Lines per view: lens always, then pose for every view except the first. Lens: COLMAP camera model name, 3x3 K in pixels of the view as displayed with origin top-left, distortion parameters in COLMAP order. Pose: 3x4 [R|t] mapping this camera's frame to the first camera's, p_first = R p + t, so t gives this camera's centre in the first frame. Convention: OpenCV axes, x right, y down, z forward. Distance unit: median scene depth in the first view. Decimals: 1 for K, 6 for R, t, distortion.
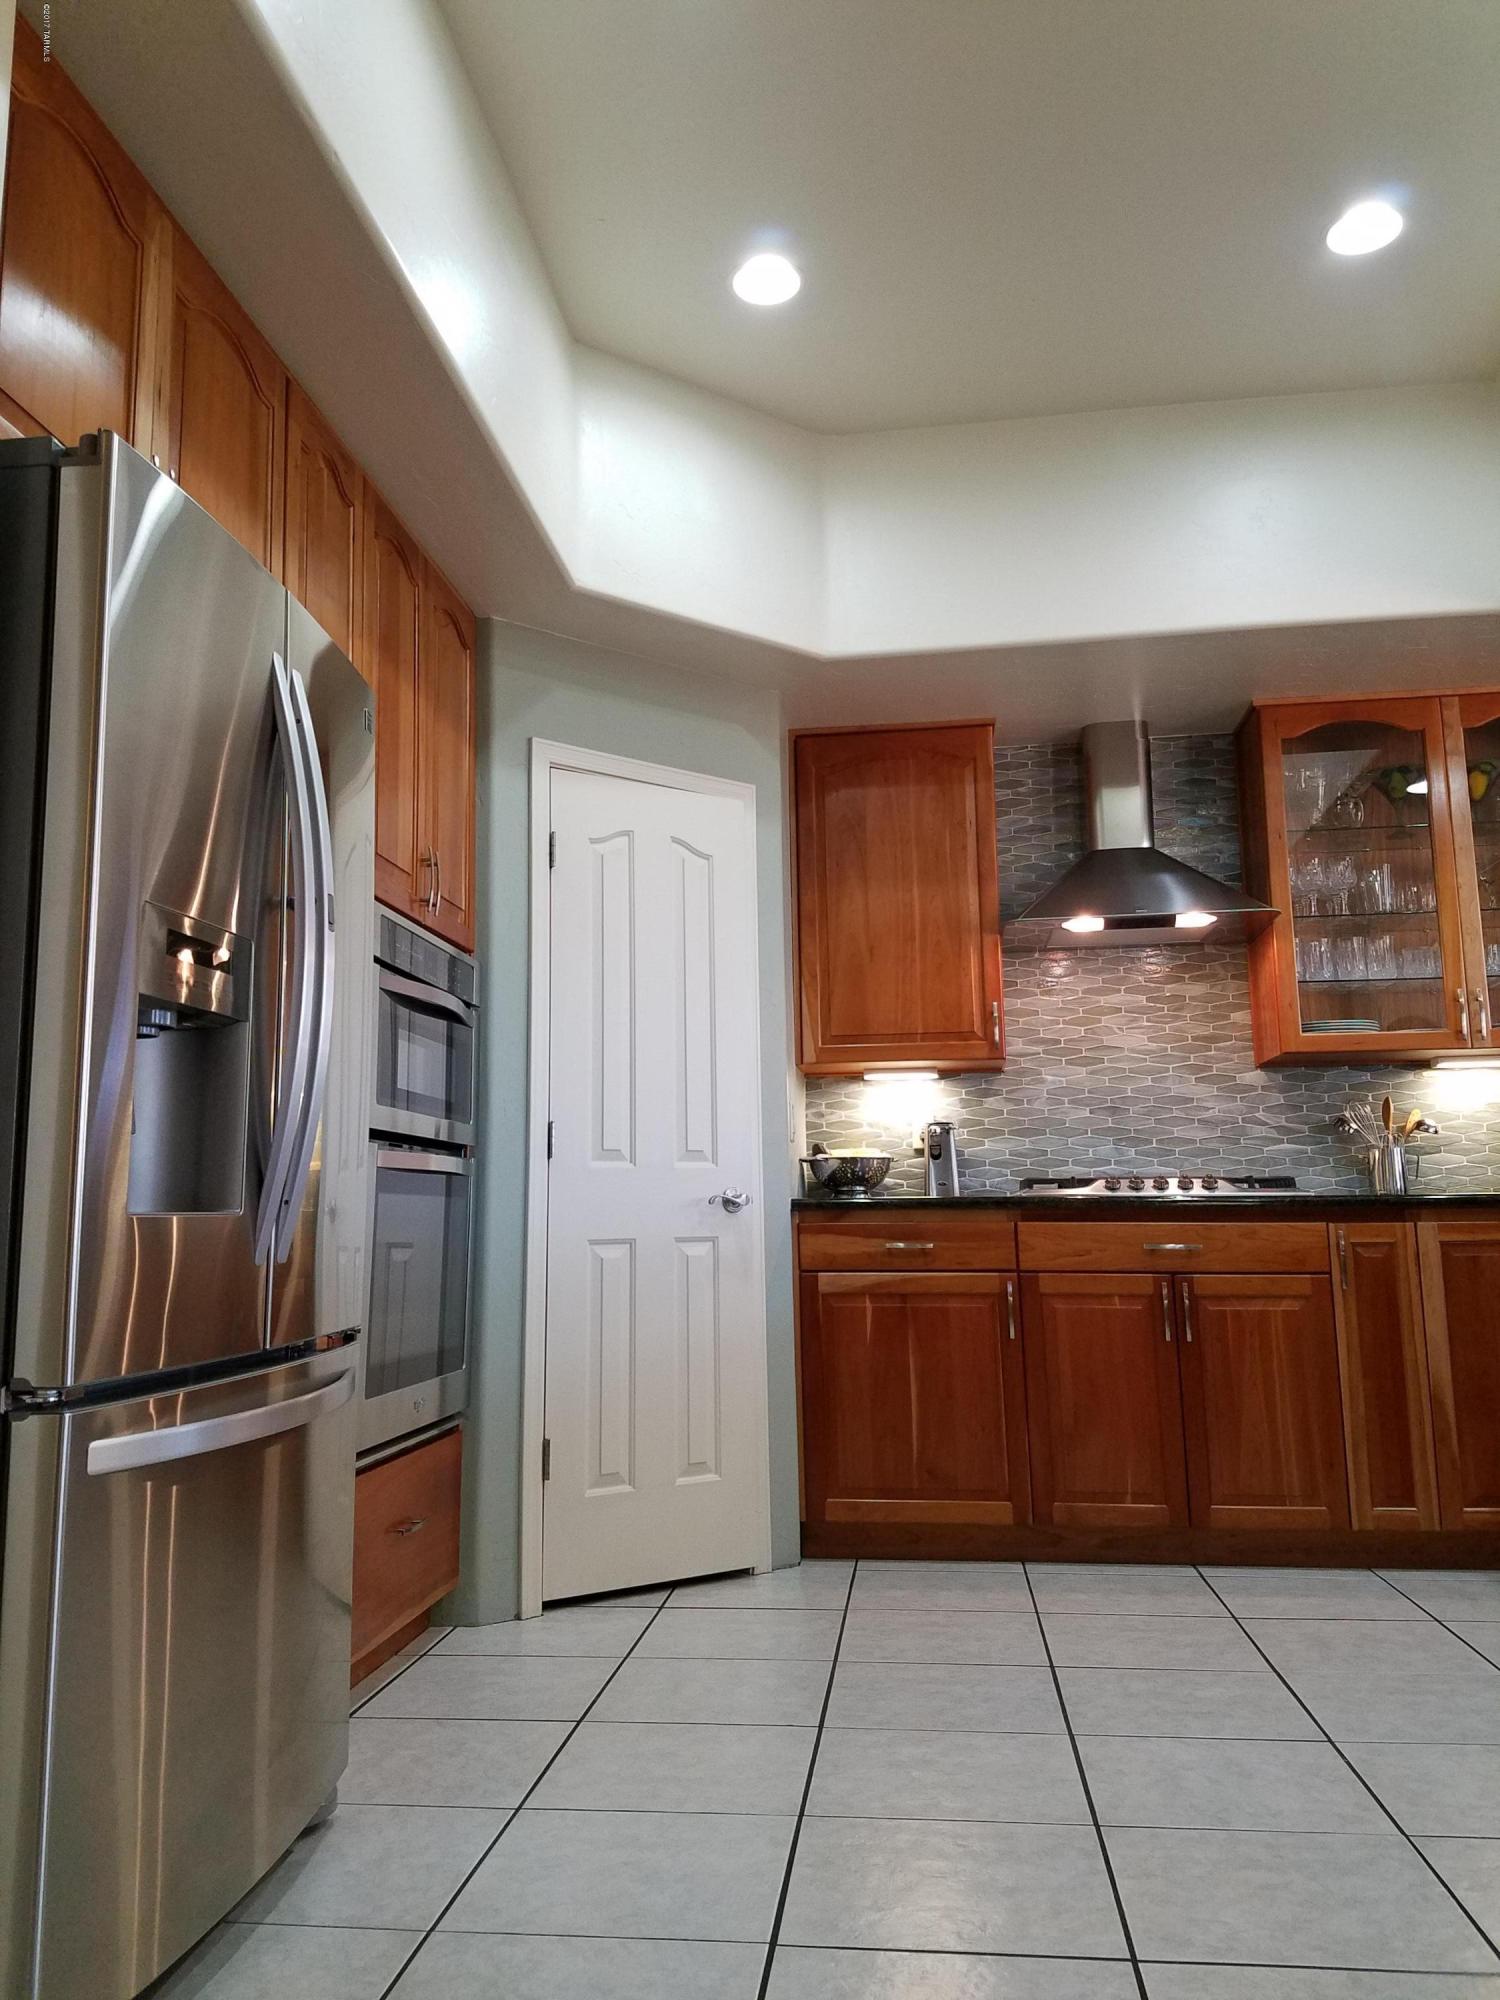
lens RADIAL K [[1517.7, 0, 750.0], [0, 1517.7, 1000.0], [0, 0, 1]] dist [0.289822, -0.575818]
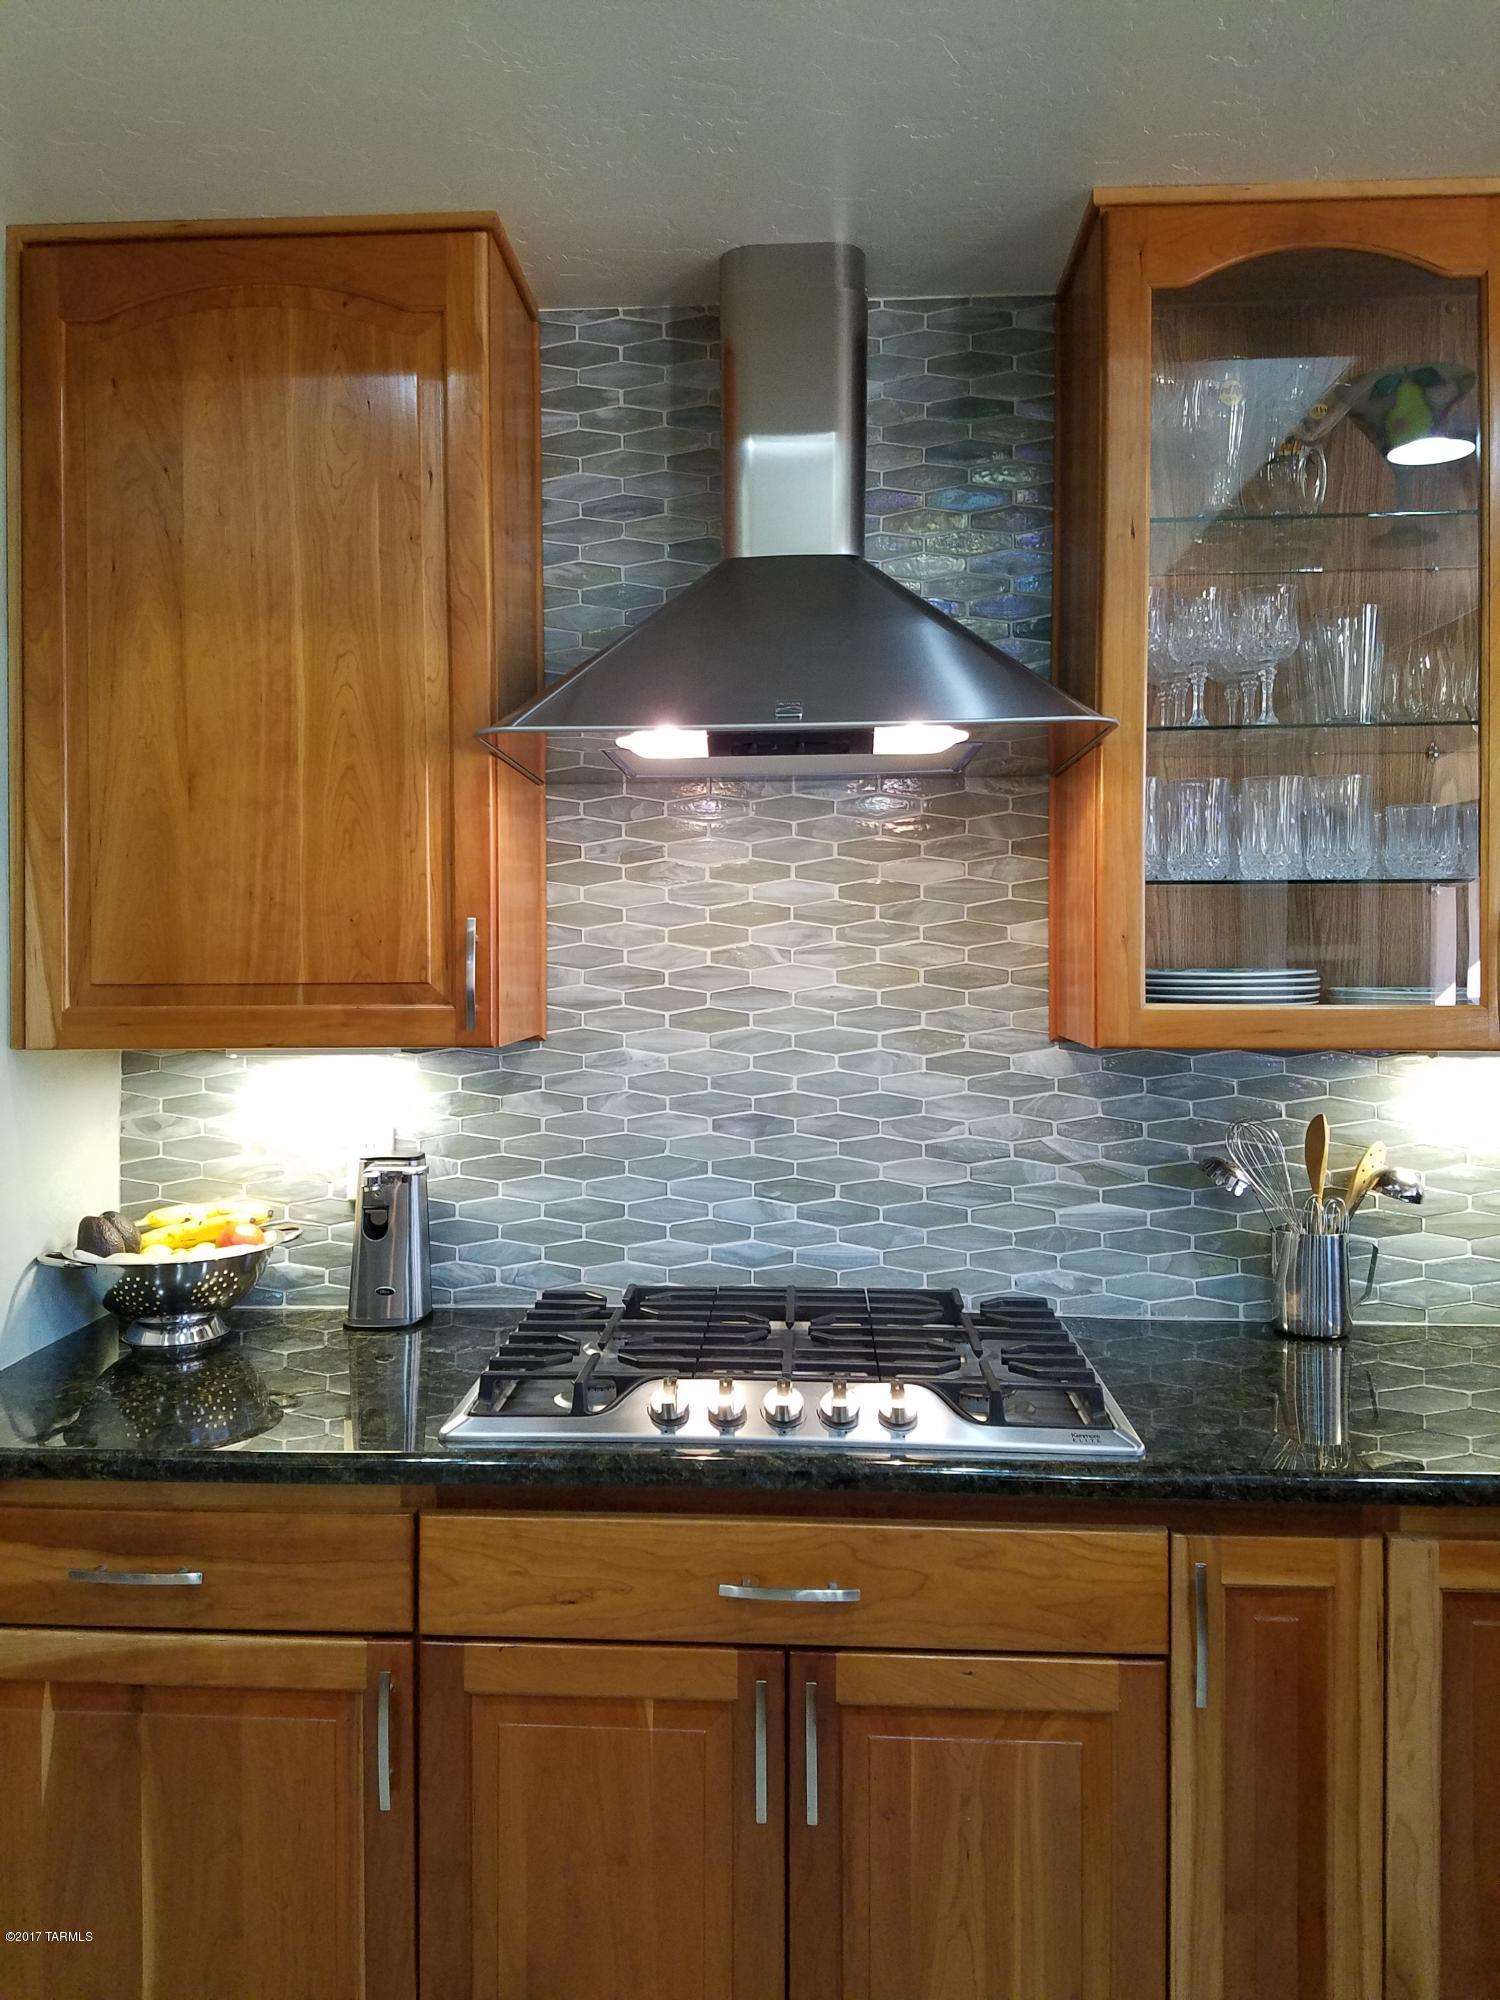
lens RADIAL K [[1495.0, 0, 710.3], [0, 1495.0, 992.8], [0, 0, 1]] dist [0.243821, -0.368018]
pose [[0.998878, 0.010729, 0.046123, 0.200876], [-0.018634, 0.984473, 0.174543, -0.051055], [-0.043534, -0.175207, 0.983569, 0.554638]]
